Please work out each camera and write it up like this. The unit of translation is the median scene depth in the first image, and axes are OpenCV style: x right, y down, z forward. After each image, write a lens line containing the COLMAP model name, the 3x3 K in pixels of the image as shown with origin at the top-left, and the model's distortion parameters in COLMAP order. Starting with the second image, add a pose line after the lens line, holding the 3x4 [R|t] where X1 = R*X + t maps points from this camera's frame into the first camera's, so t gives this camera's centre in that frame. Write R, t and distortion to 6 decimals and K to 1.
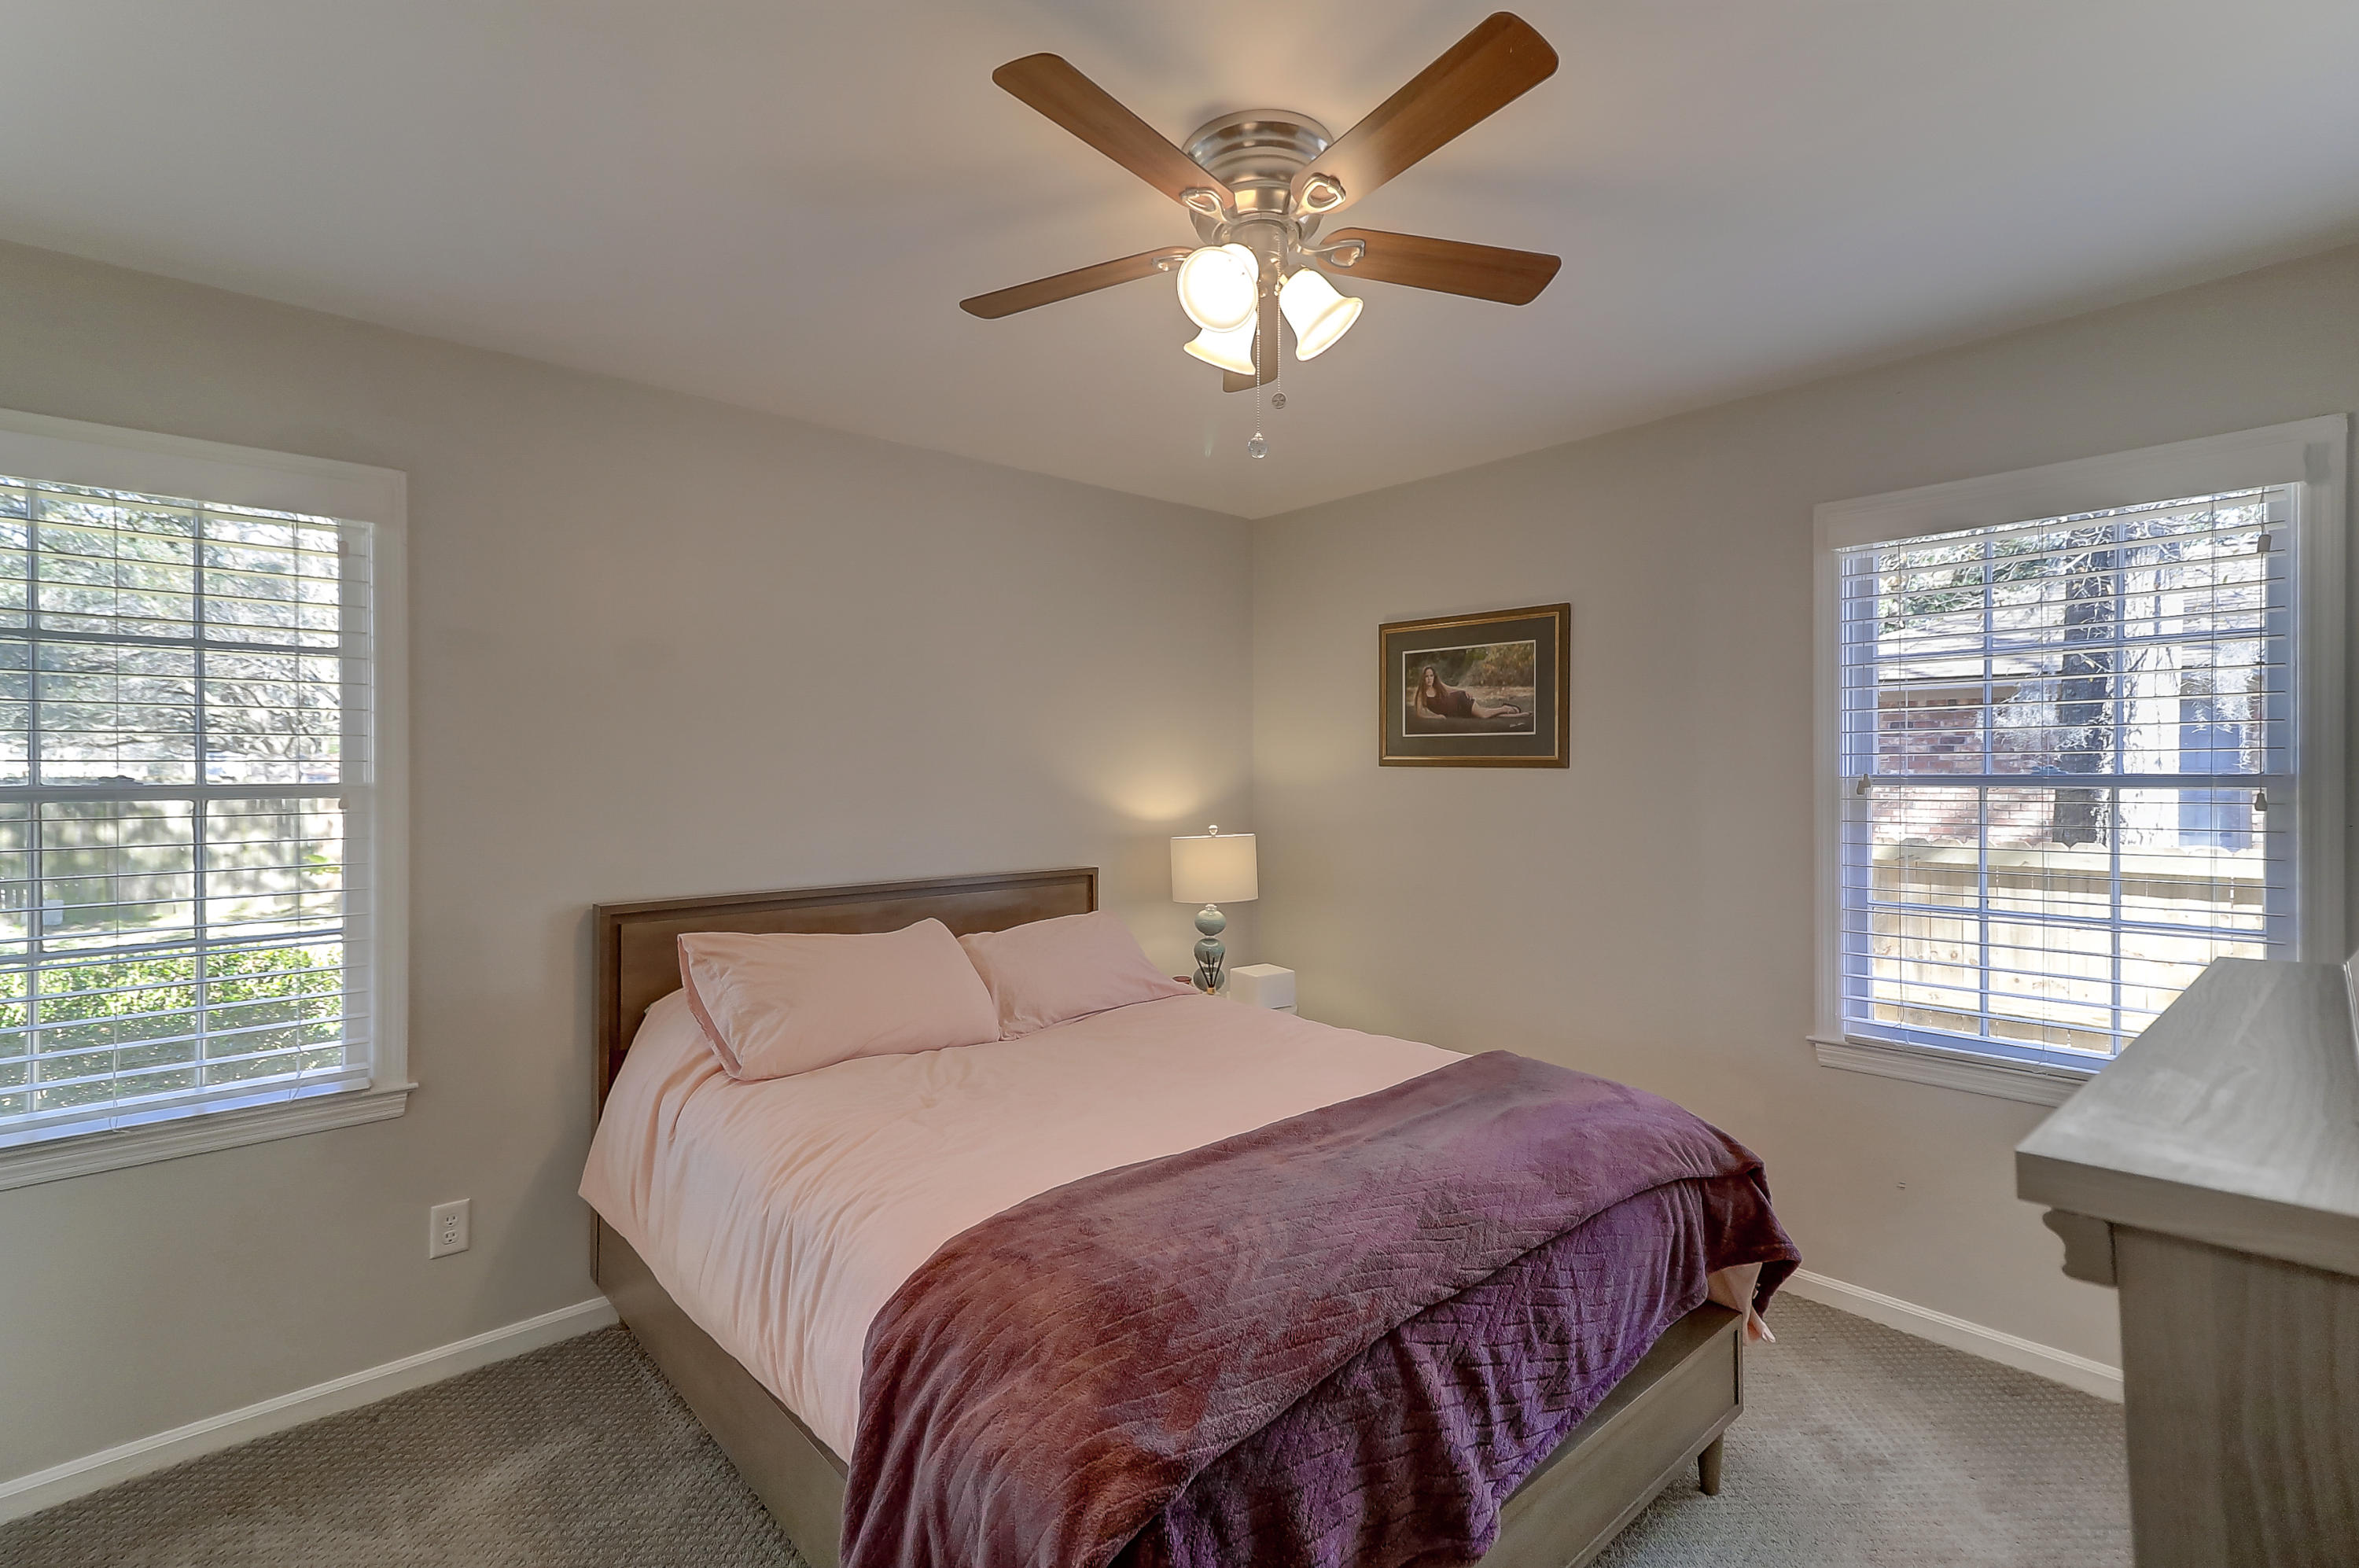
lens RADIAL K [[1071.6, 0, 1176.4], [0, 1071.6, 776.6], [0, 0, 1]] dist [0.023294, -0.001673]
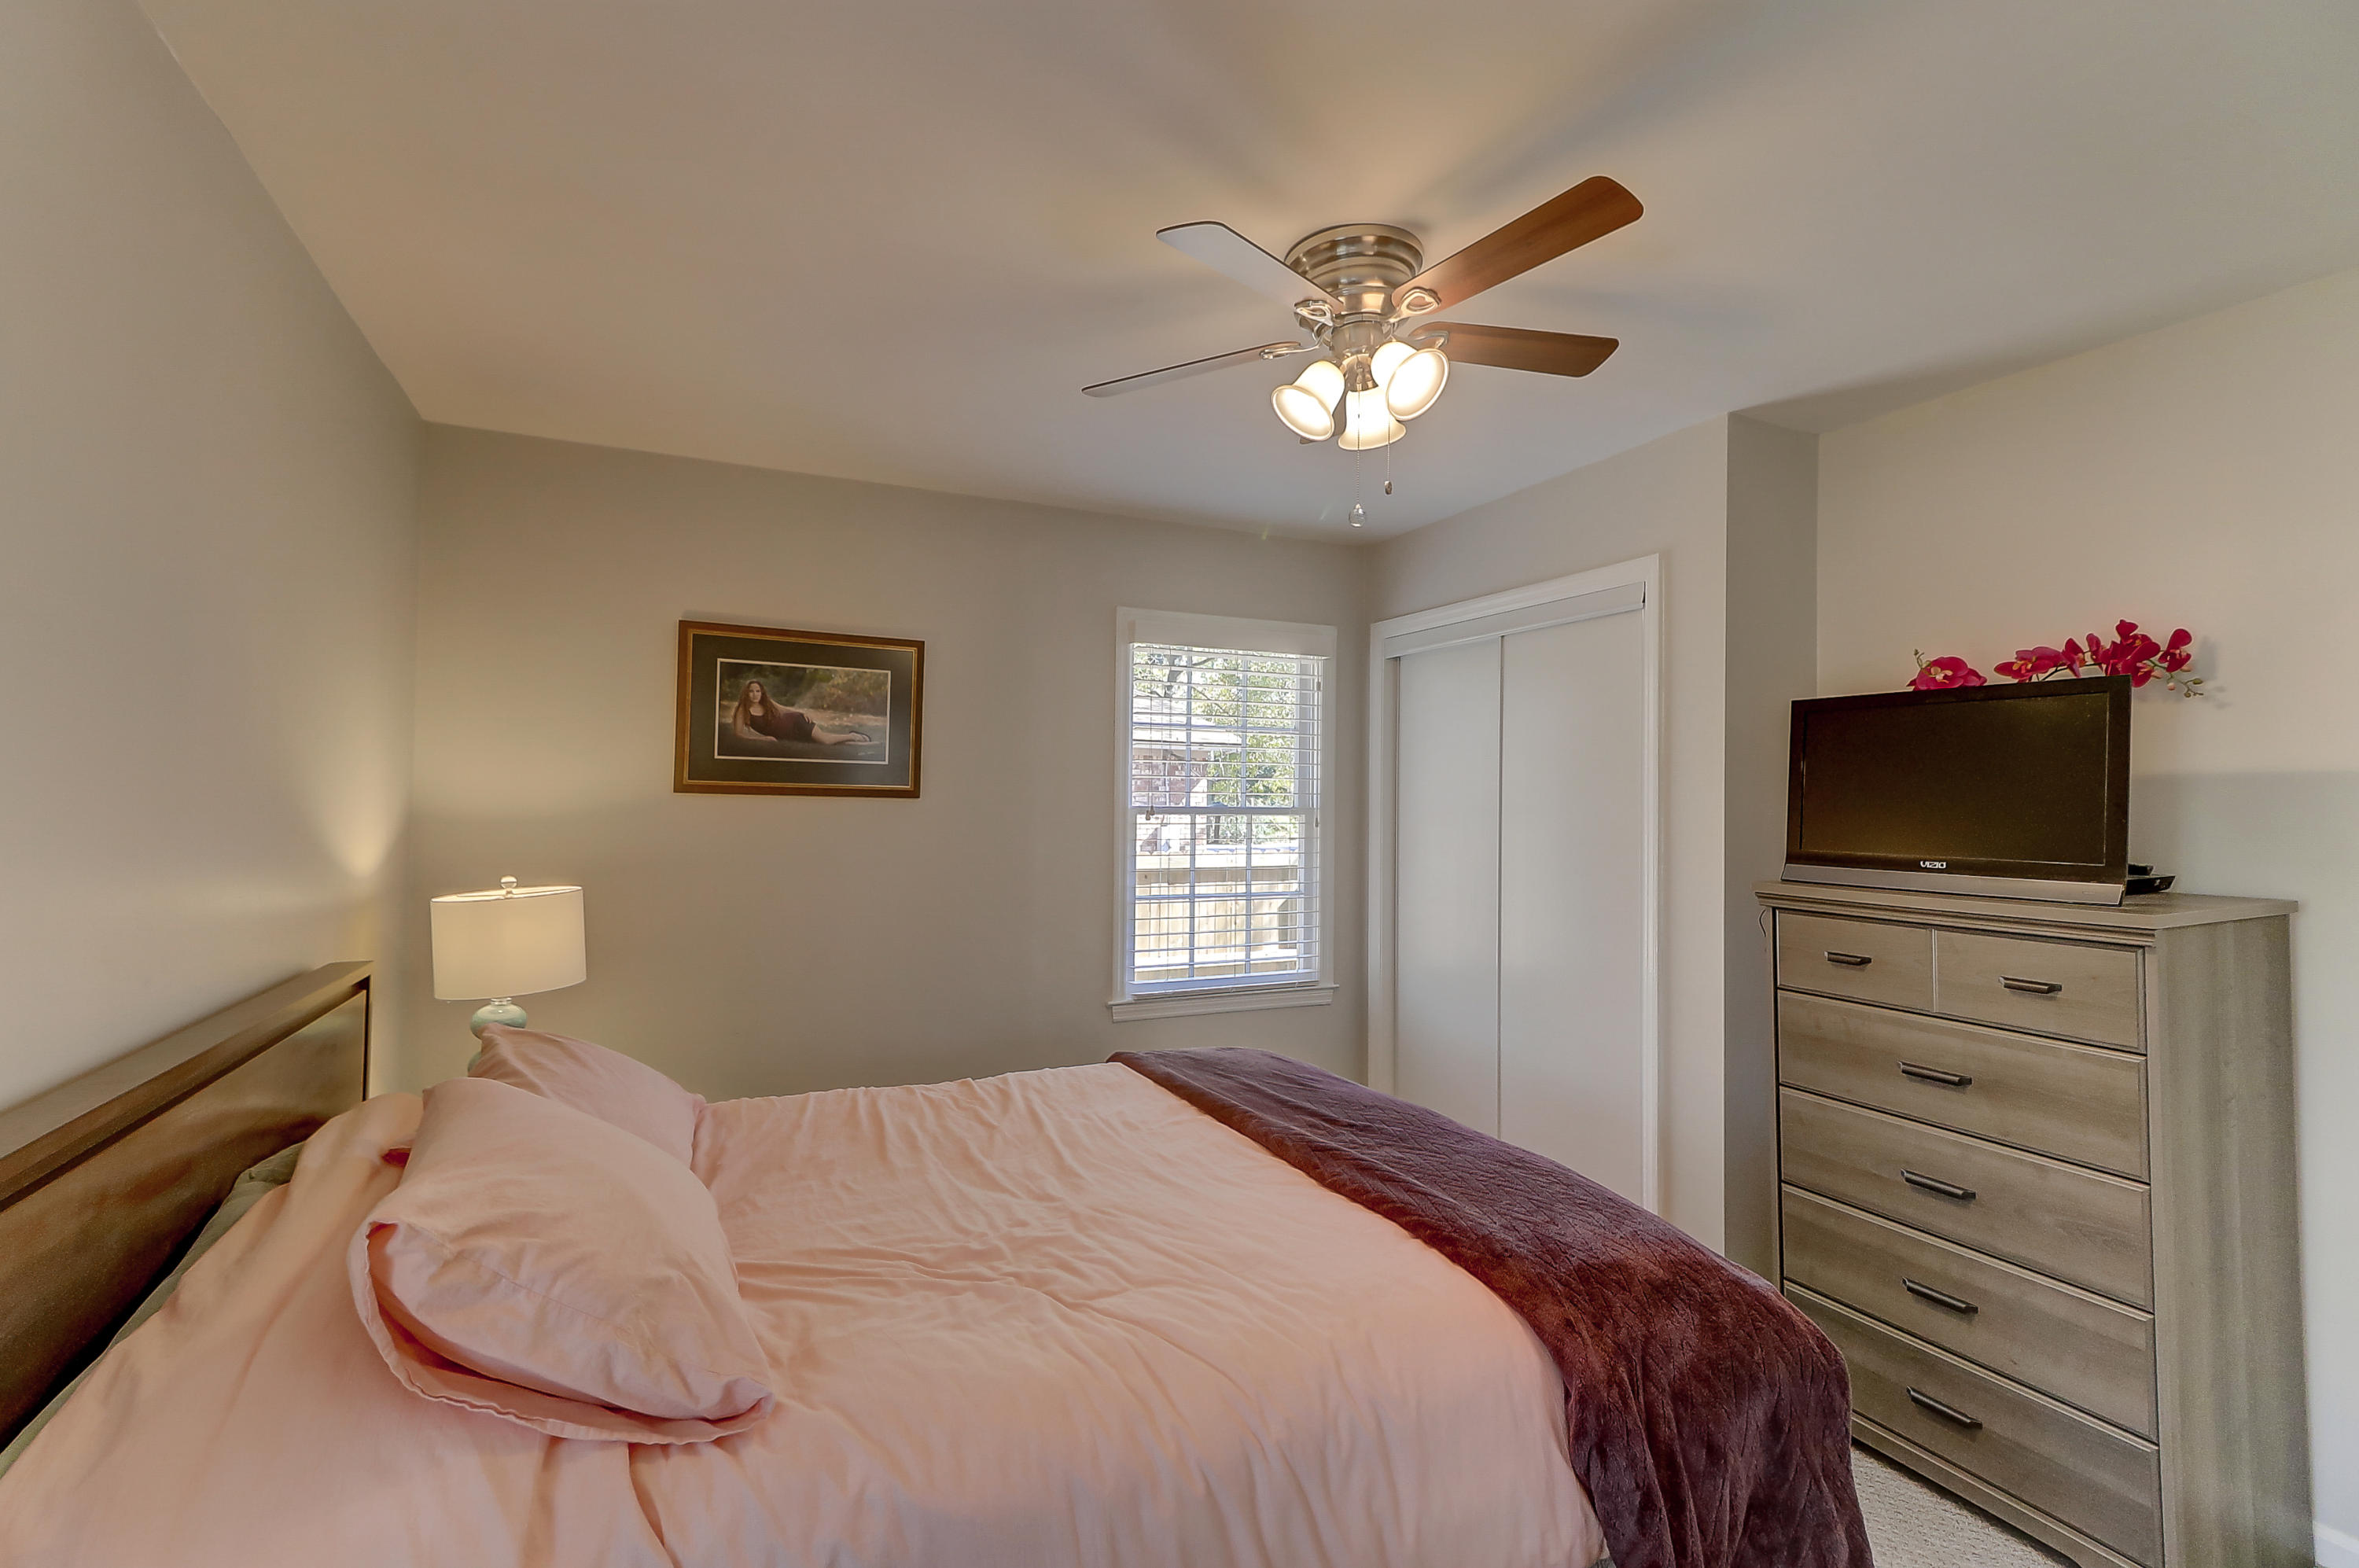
lens RADIAL K [[1071.6, 0, 1174.9], [0, 1071.6, 784.8], [0, 0, 1]] dist [0.023294, -0.001673]
pose [[0.285023, 0.022024, 0.958268, -0.535192], [-0.007520, 0.999757, -0.020741, -0.001295], [-0.958491, -0.001294, 0.285120, 0.439529]]
